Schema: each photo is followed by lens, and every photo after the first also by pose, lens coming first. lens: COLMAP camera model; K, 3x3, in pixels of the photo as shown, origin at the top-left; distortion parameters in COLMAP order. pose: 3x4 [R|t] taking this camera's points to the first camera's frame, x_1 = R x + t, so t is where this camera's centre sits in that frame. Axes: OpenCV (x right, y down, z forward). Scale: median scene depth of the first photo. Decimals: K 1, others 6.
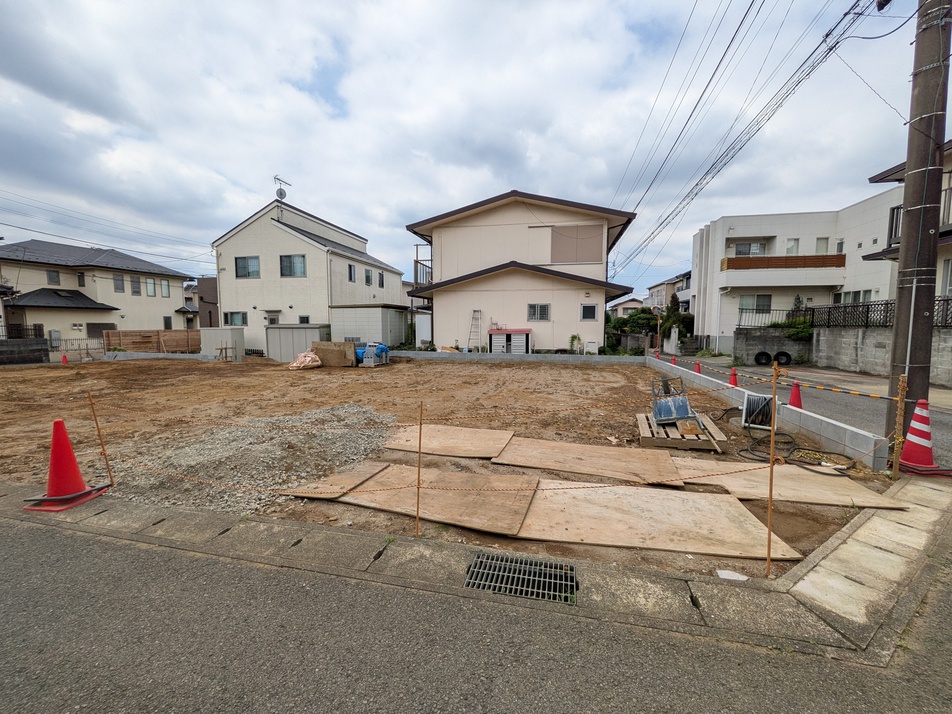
lens RADIAL K [[376.4, 0, 480.9], [0, 376.4, 357.9], [0, 0, 1]] dist [0.000721, -0.001136]
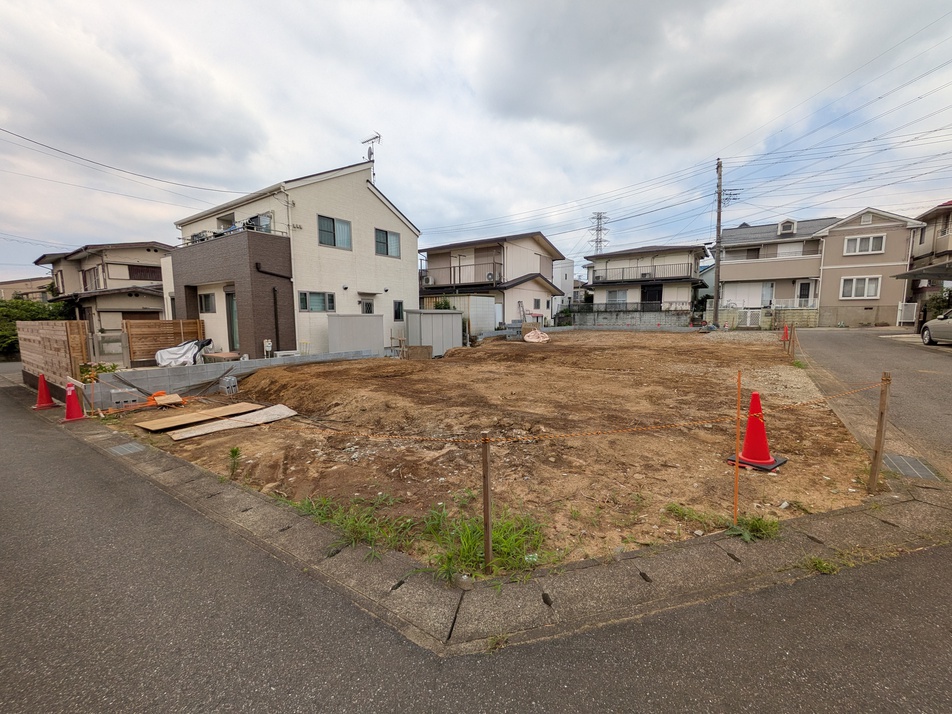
lens RADIAL K [[376.4, 0, 476.2], [0, 376.4, 355.7], [0, 0, 1]] dist [0.000721, -0.001136]
pose [[0.384862, -0.103734, 0.917126, -1.368923], [0.086865, 0.993324, 0.075901, -0.036190], [-0.918878, 0.050455, 0.391303, 0.524335]]
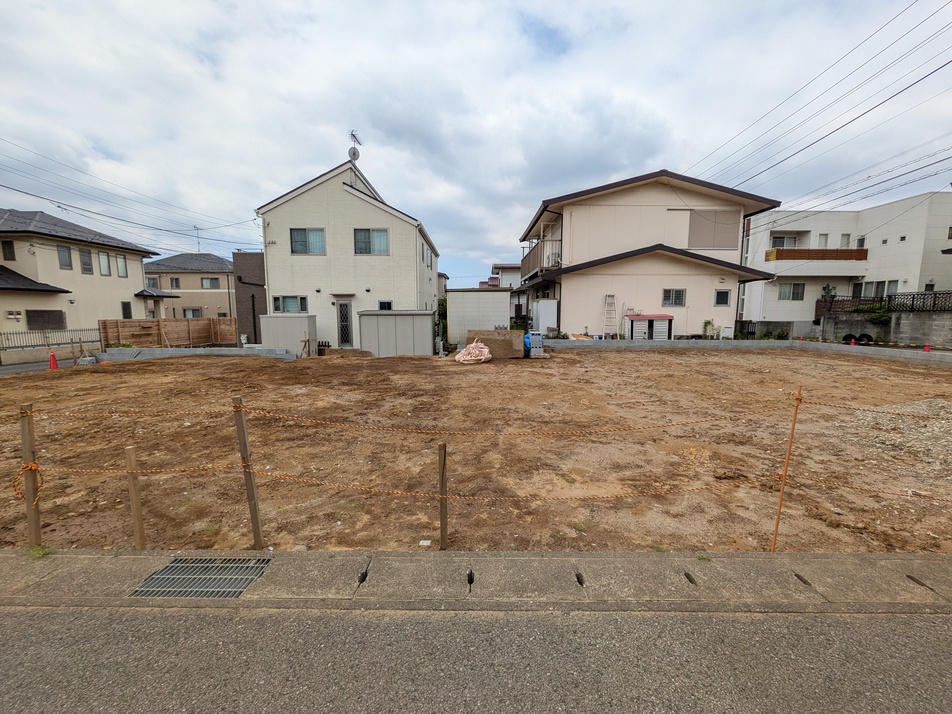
lens RADIAL K [[376.4, 0, 480.3], [0, 376.4, 356.3], [0, 0, 1]] dist [0.000721, -0.001136]
pose [[0.976421, -0.028255, 0.214017, -0.489575], [0.022032, 0.999264, 0.031410, -0.008712], [-0.214747, -0.025955, 0.976325, 0.126236]]
